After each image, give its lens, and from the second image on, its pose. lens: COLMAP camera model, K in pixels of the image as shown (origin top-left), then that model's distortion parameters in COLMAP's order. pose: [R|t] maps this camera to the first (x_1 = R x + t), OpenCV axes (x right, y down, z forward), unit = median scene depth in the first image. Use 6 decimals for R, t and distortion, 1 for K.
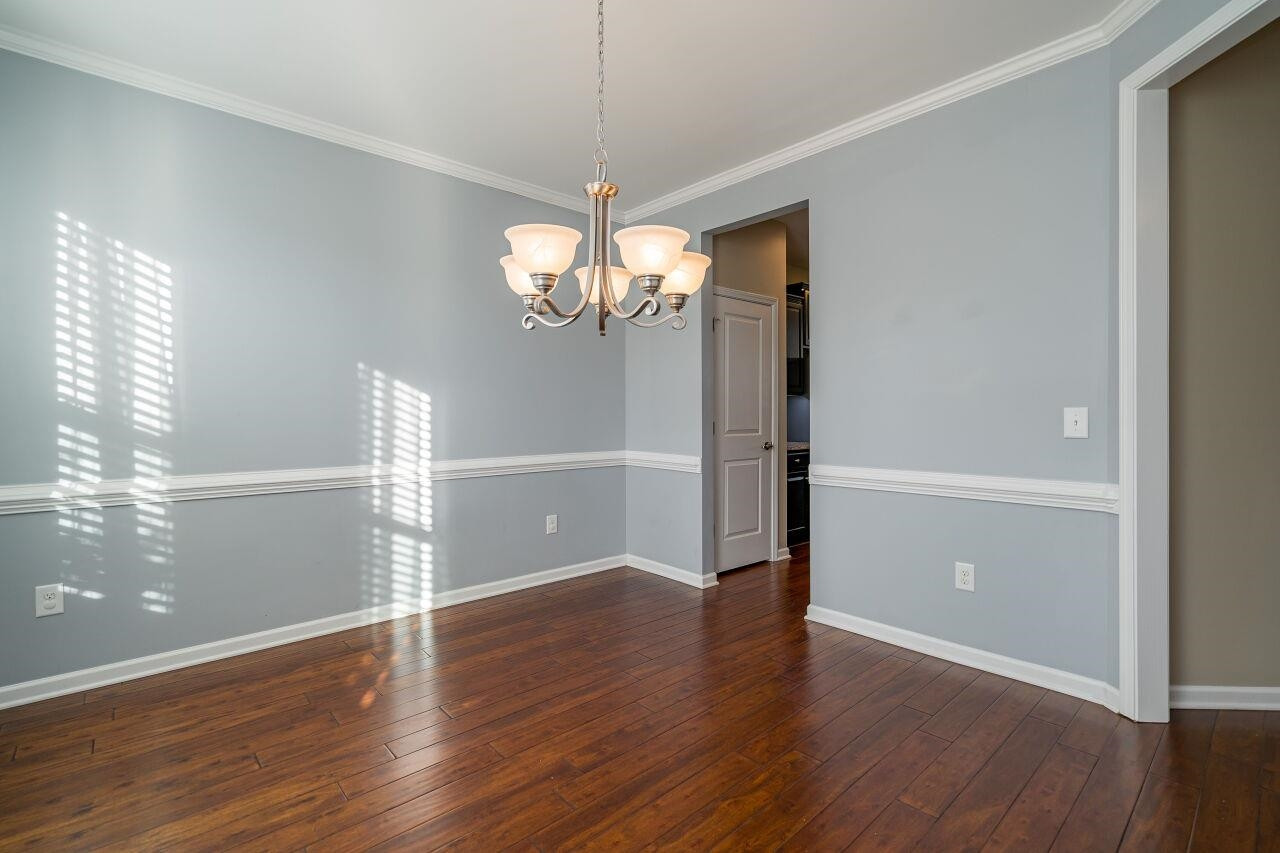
lens RADIAL K [[584.5, 0, 641.2], [0, 584.5, 421.9], [0, 0, 1]] dist [-0.005543, 0.000022]
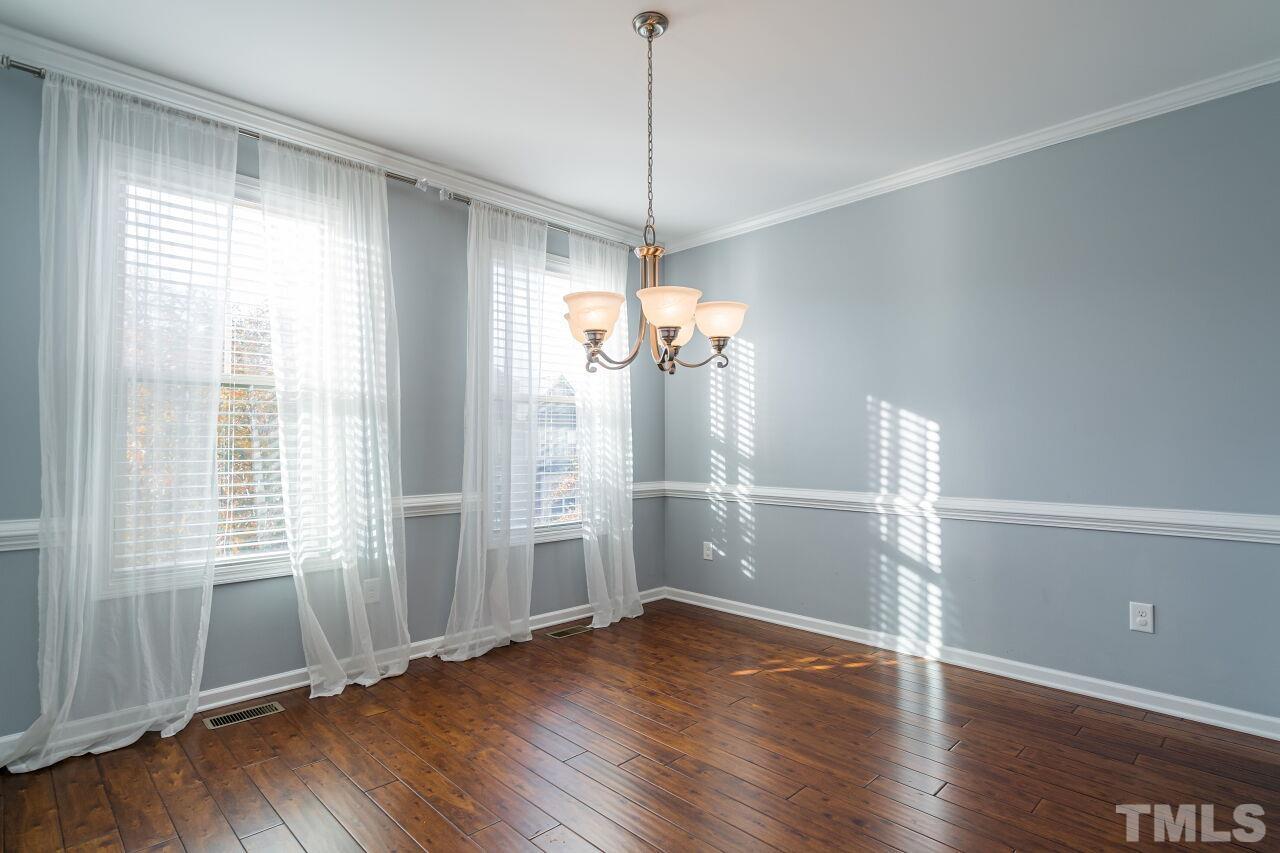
lens RADIAL K [[685.8, 0, 641.0], [0, 685.8, 426.0], [0, 0, 1]] dist [0.002593, -0.000696]
pose [[0.014230, -0.018774, -0.999722, 0.750240], [-0.007349, 0.999795, -0.018880, -0.018814], [0.999872, 0.007615, 0.014089, 0.557475]]
